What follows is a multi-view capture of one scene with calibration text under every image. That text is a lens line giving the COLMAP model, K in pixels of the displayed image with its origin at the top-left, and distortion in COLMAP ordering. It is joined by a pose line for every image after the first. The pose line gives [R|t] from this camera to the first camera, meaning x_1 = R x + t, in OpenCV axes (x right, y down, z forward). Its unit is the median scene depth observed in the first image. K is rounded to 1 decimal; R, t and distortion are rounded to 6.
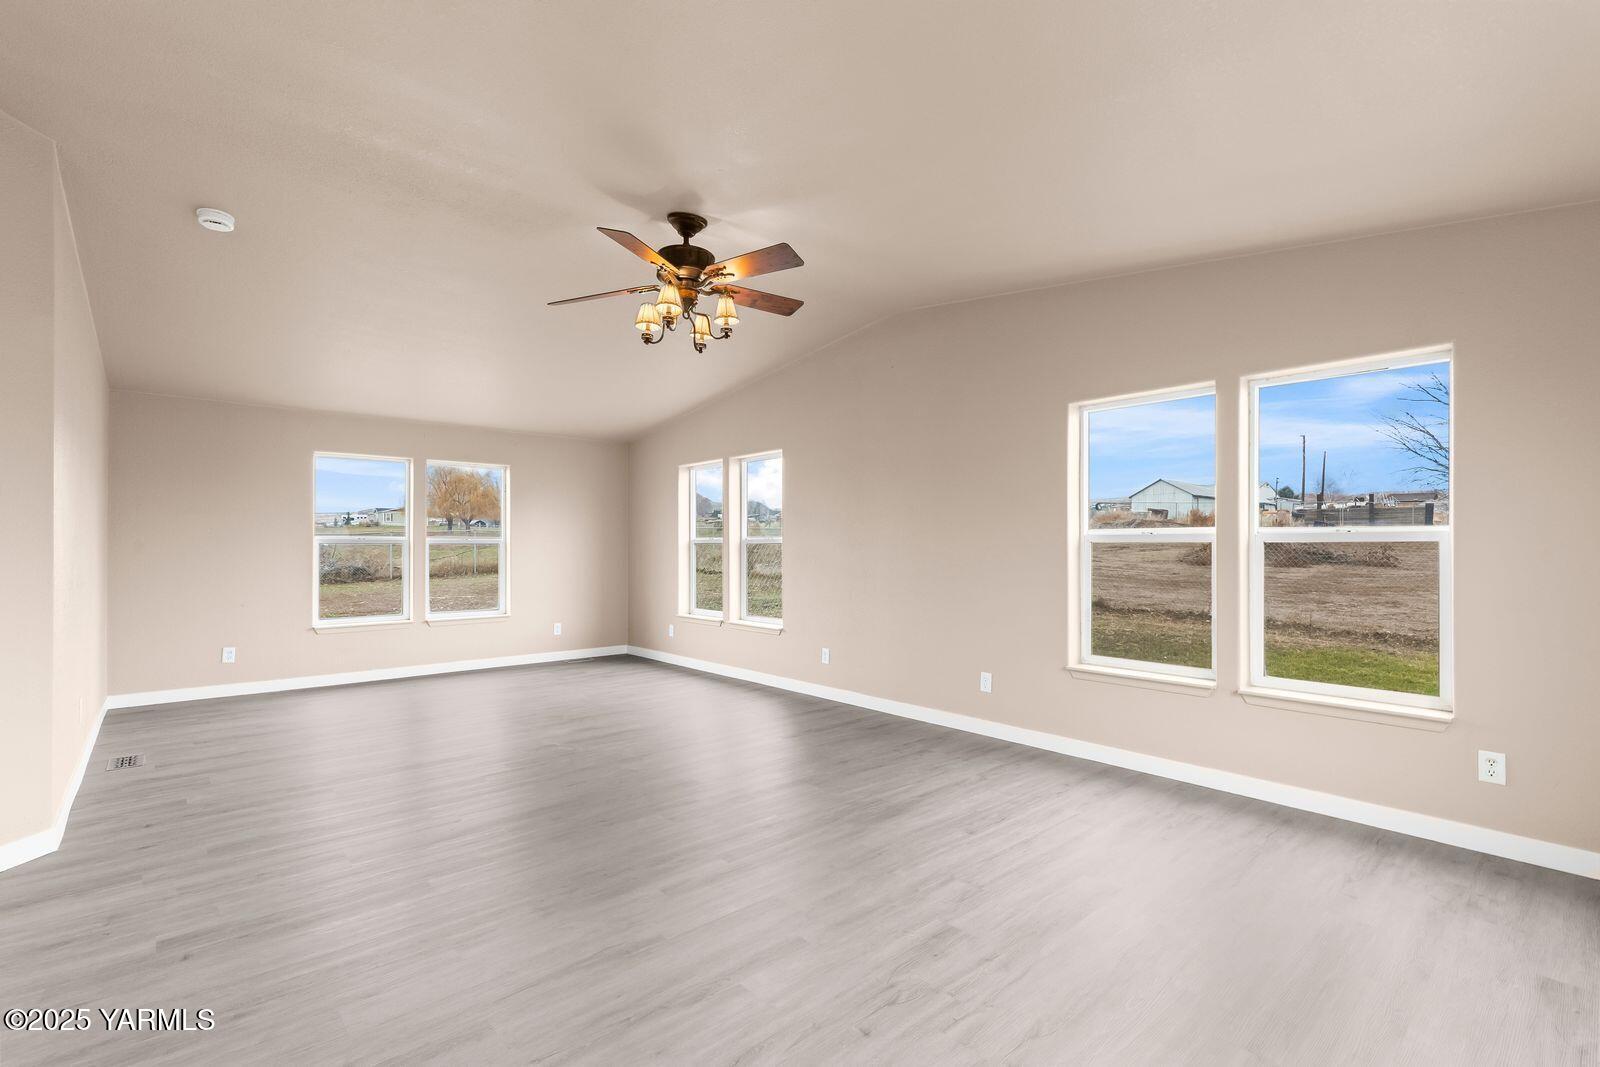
lens RADIAL K [[729.4, 0, 808.3], [0, 729.4, 538.8], [0, 0, 1]] dist [0.008275, -0.000330]
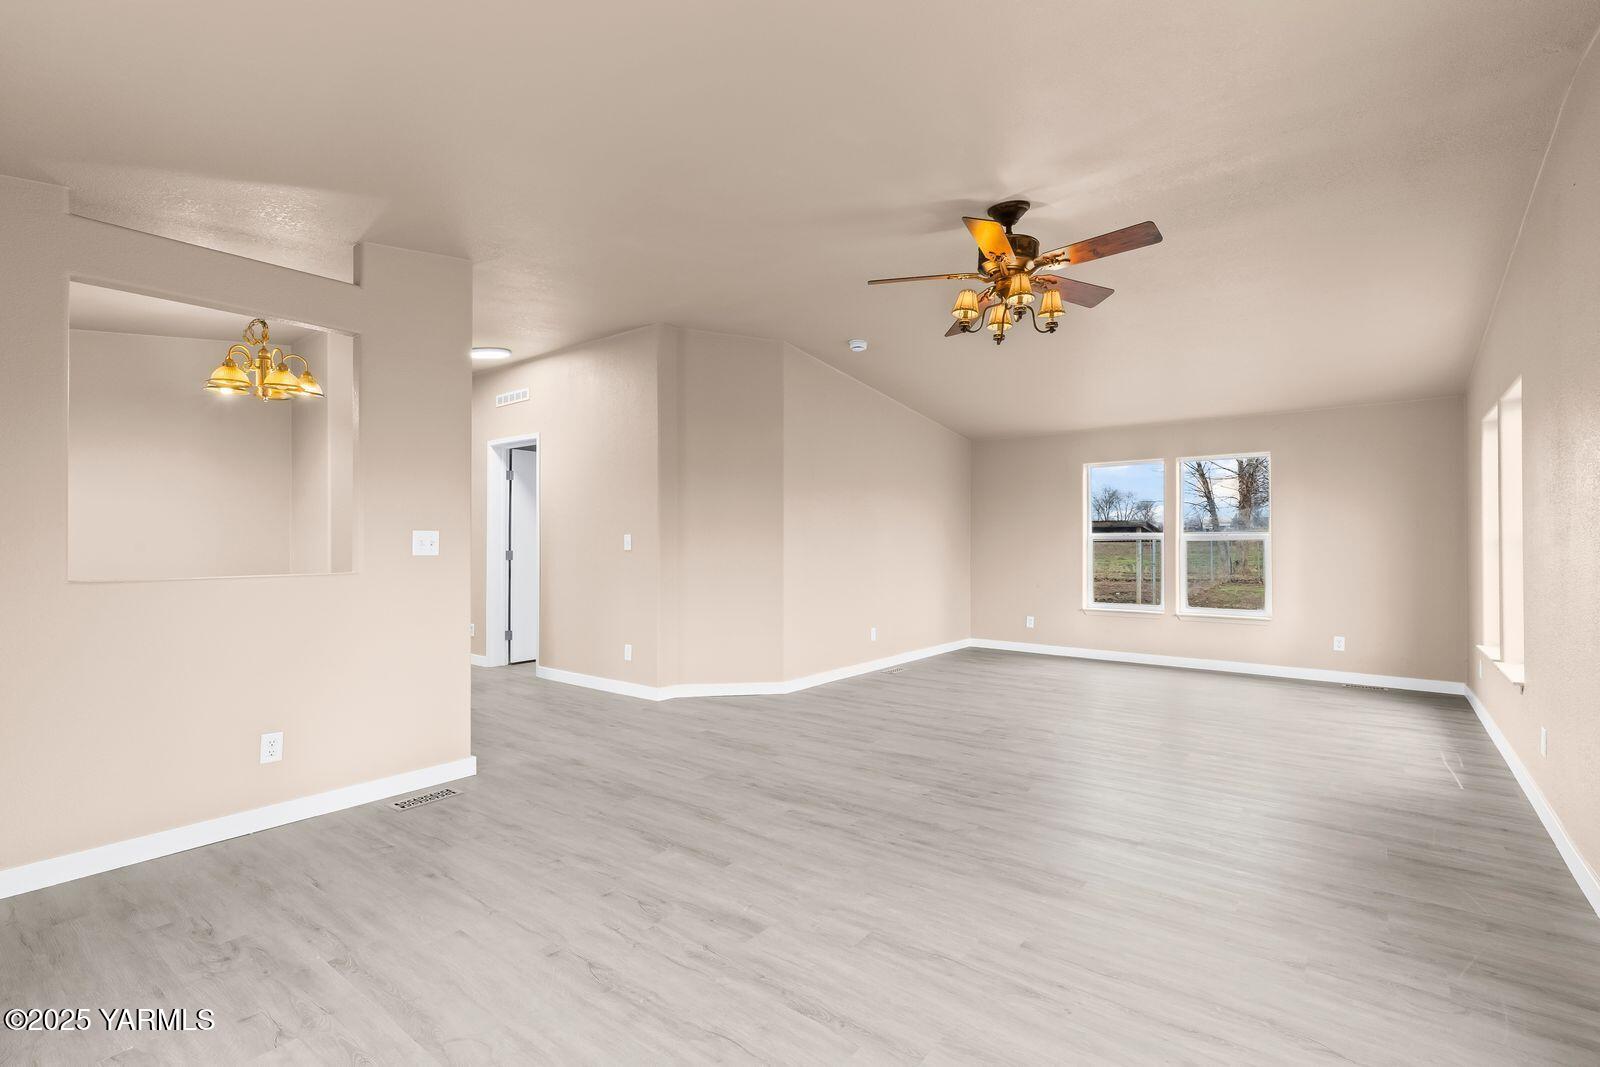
lens RADIAL K [[724.5, 0, 800.0], [0, 724.5, 533.5], [0, 0, 1]] dist [0.007968, -0.000006]
pose [[0.170343, -0.012679, -0.985303, 0.772040], [0.010926, 0.999880, -0.010978, 0.005783], [0.985324, -0.008896, 0.170461, 0.581216]]
